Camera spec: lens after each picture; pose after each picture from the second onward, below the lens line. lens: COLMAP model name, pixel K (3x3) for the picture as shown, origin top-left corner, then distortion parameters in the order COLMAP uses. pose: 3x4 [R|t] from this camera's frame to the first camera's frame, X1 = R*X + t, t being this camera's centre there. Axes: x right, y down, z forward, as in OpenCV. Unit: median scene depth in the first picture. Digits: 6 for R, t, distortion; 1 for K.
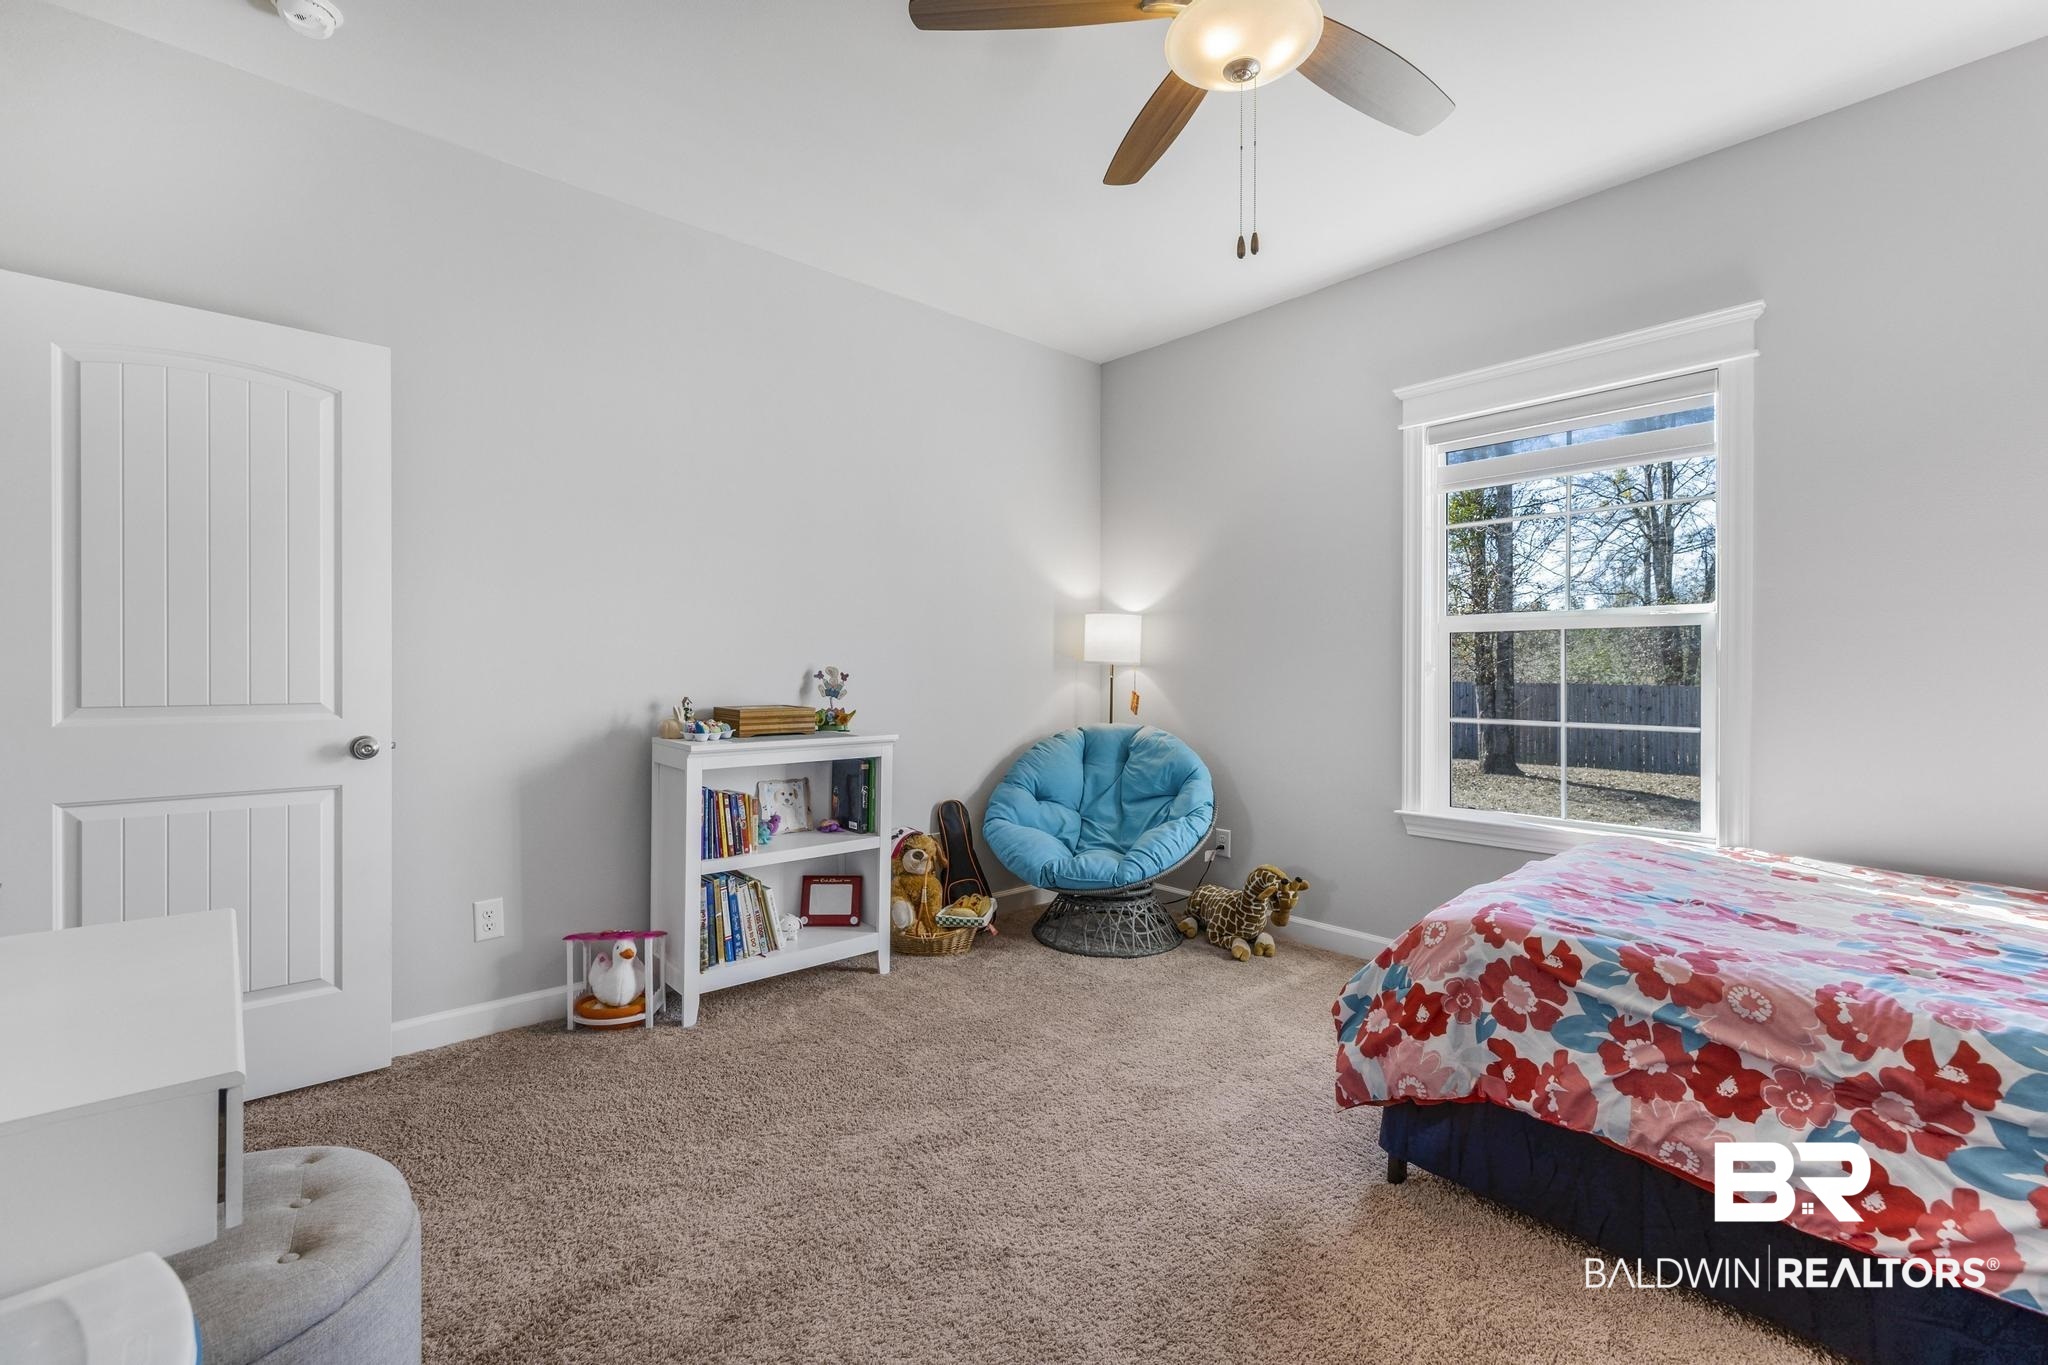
lens RADIAL K [[900.4, 0, 1027.9], [0, 900.4, 673.0], [0, 0, 1]] dist [0.003917, 0.000124]
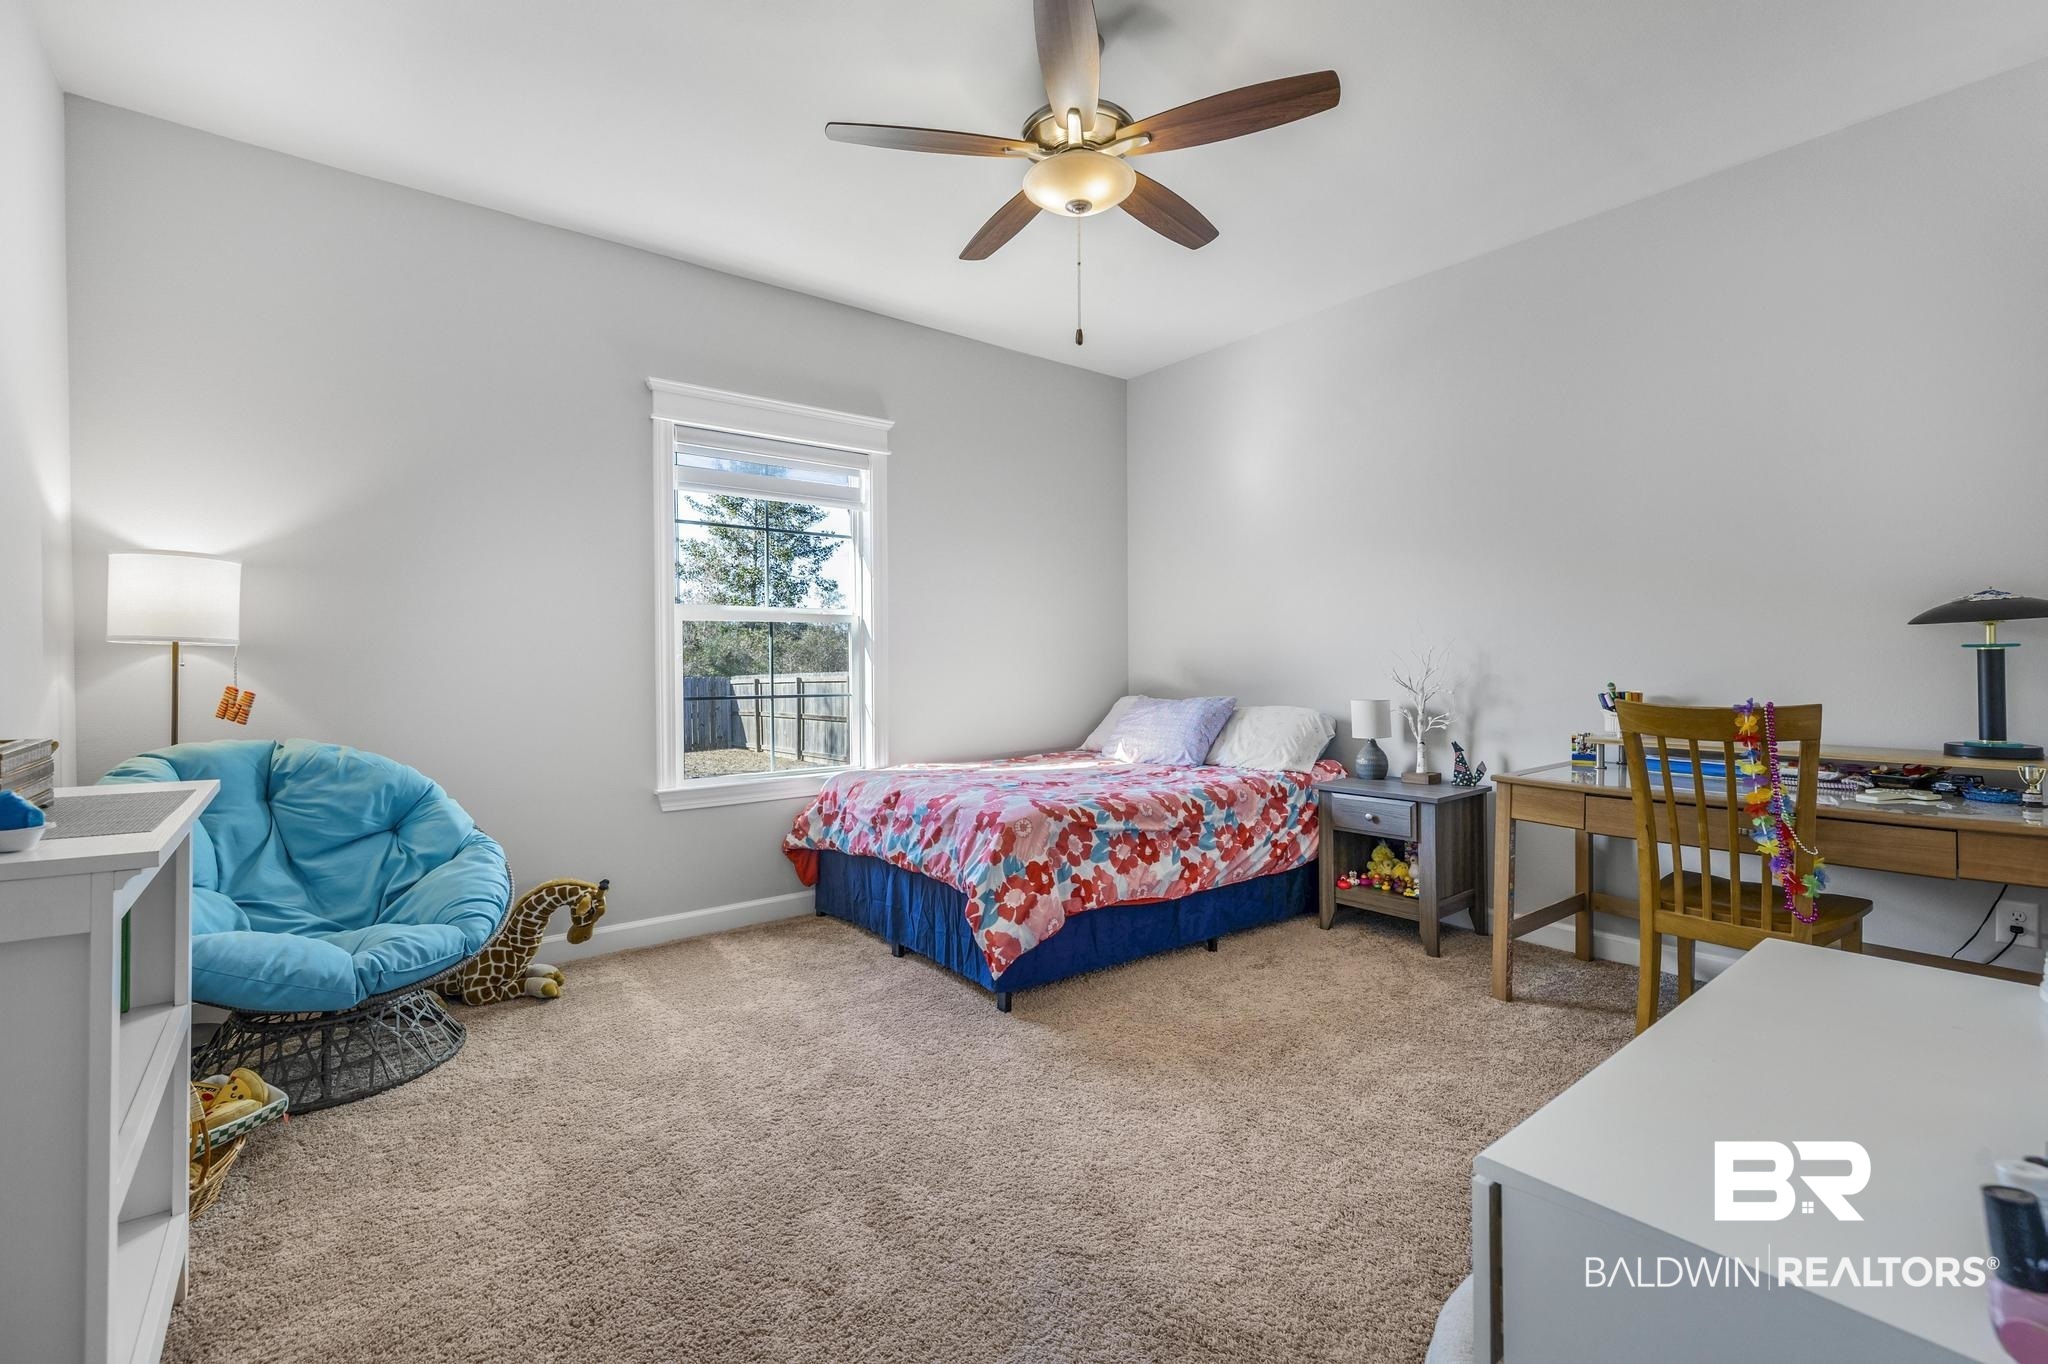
lens RADIAL K [[900.4, 0, 1027.7], [0, 900.4, 665.9], [0, 0, 1]] dist [0.003917, 0.000124]
pose [[0.050046, -0.009268, 0.998704, -1.099443], [0.007364, 0.999933, 0.008911, 0.010278], [-0.998720, 0.006909, 0.050110, 0.981817]]
